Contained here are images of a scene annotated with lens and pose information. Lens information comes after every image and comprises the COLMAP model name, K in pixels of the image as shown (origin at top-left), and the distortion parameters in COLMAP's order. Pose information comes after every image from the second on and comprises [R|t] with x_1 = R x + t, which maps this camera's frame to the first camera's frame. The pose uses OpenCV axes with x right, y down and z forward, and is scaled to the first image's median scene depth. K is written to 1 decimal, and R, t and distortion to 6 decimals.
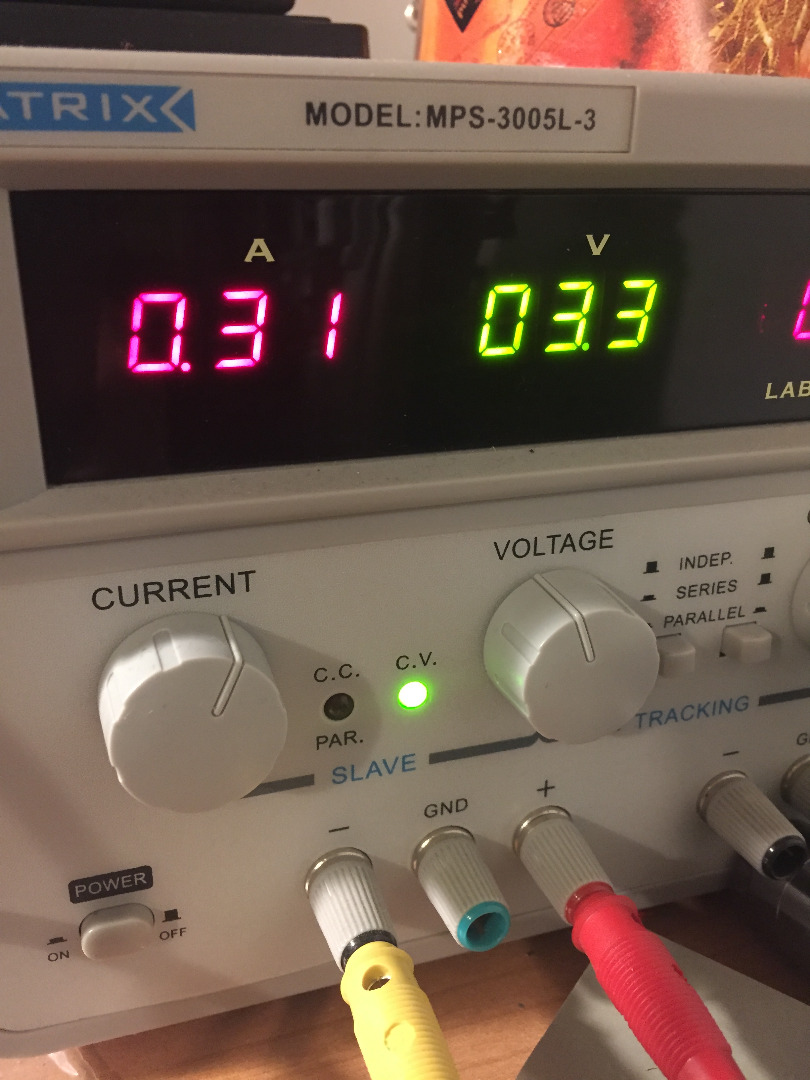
lens RADIAL K [[938.3, 0, 408.9], [0, 938.3, 539.4], [0, 0, 1]] dist [0.061290, -0.118718]
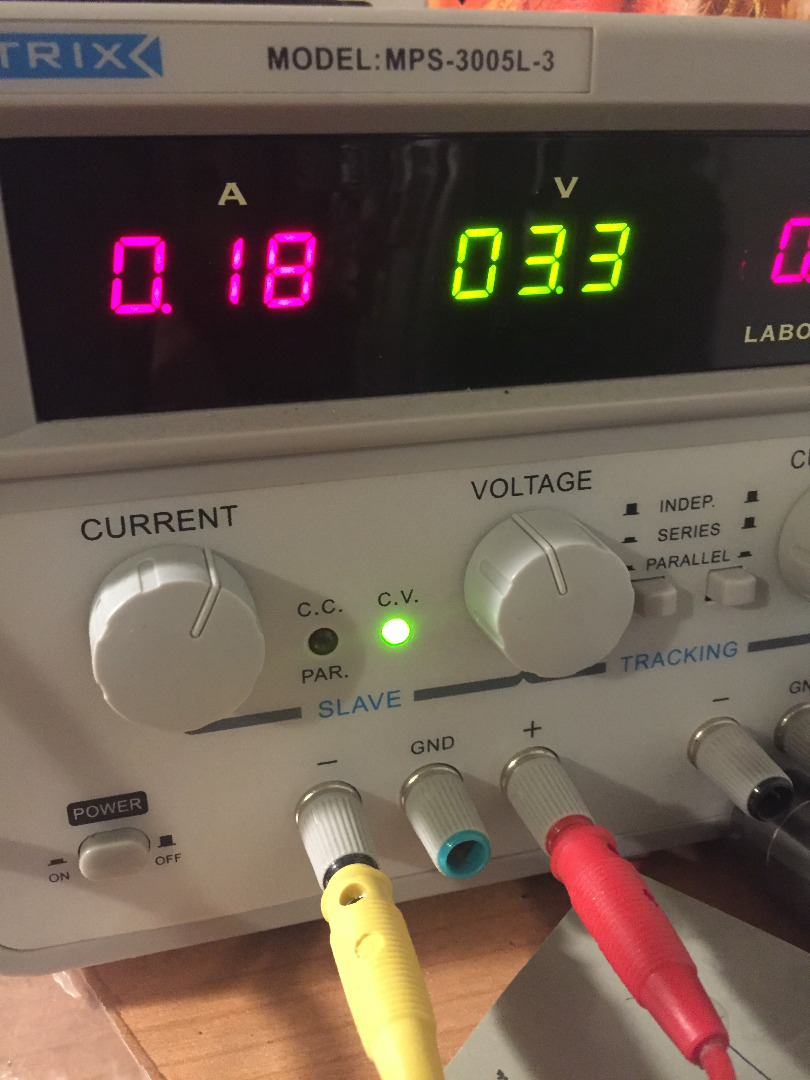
lens RADIAL K [[938.3, 0, 408.9], [0, 938.3, 539.4], [0, 0, 1]] dist [0.061290, -0.118718]
pose [[0.998467, -0.005544, -0.055068, 0.080279], [0.005341, 0.999978, -0.003824, 0.071373], [0.055088, 0.003524, 0.998475, -0.034024]]
